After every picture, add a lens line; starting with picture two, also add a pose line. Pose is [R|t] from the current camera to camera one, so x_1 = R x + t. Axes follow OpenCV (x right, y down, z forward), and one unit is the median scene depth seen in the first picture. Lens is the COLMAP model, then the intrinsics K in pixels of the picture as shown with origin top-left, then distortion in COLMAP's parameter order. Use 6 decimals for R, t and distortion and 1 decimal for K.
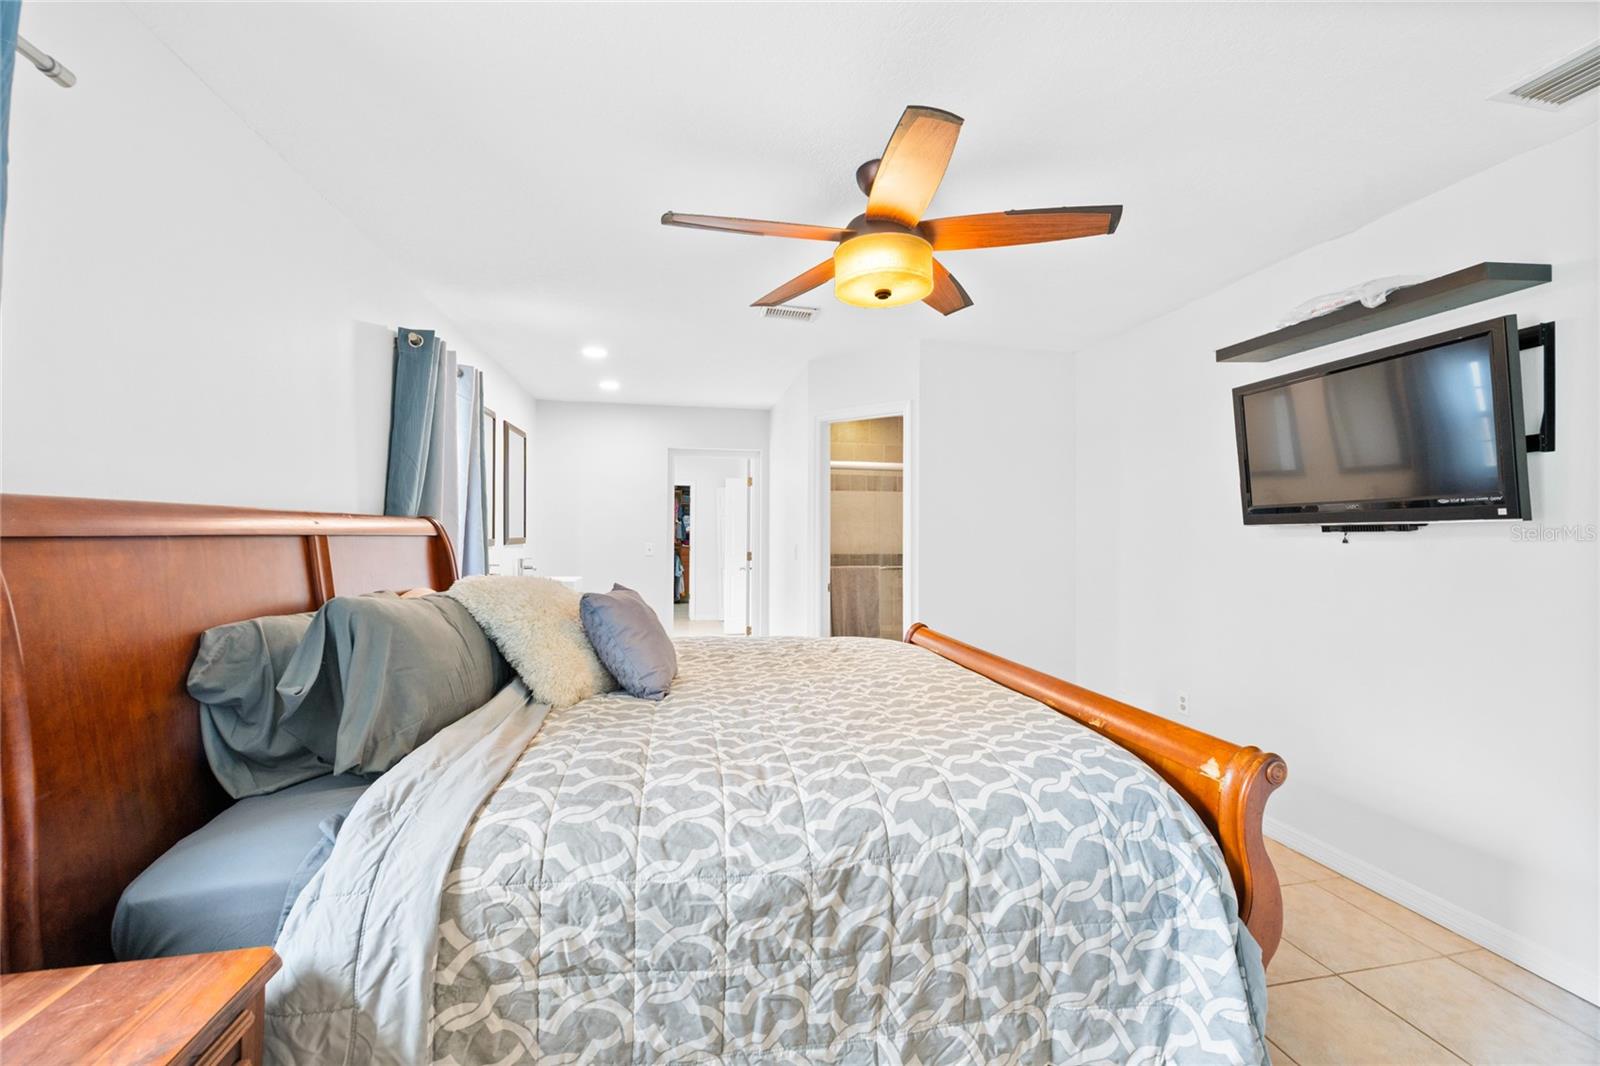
lens RADIAL K [[632.7, 0, 805.1], [0, 632.7, 539.4], [0, 0, 1]] dist [-0.003791, 0.000106]
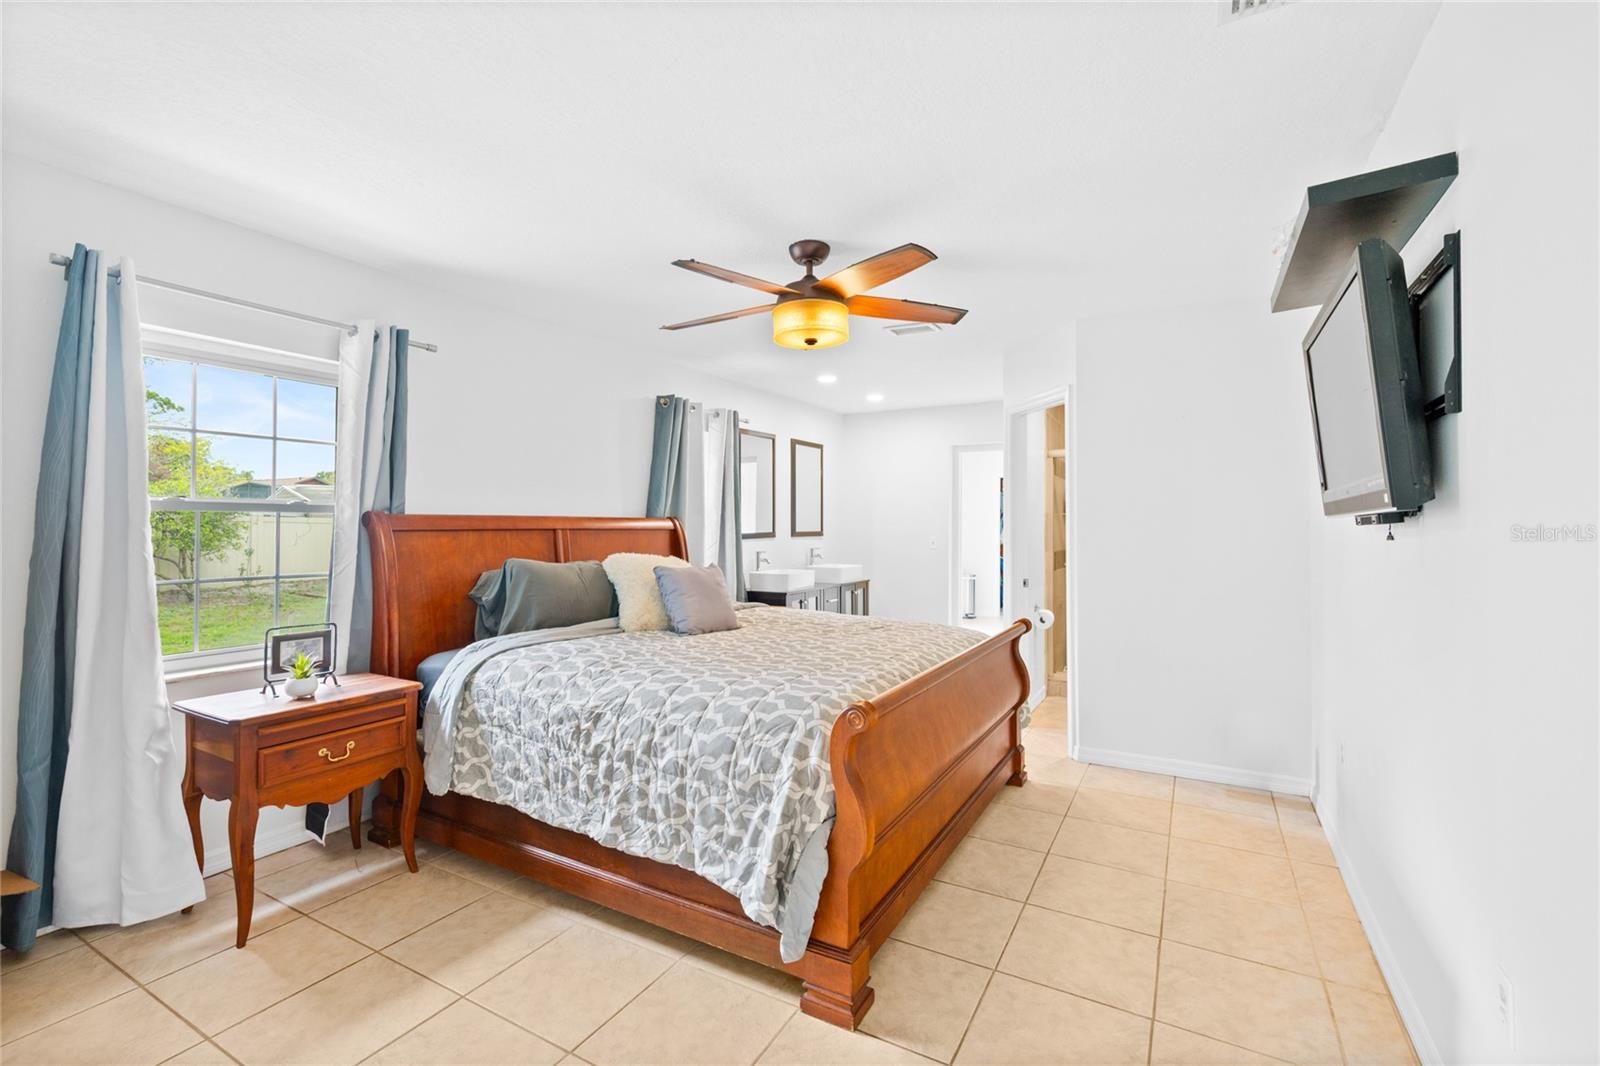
lens RADIAL K [[697.3, 0, 802.9], [0, 697.3, 523.9], [0, 0, 1]] dist [-0.005478, -0.000111]
pose [[0.752298, -0.005166, -0.658803, 1.823574], [-0.003432, 0.999925, -0.011759, -0.002195], [0.658814, 0.011107, 0.752224, -0.131218]]
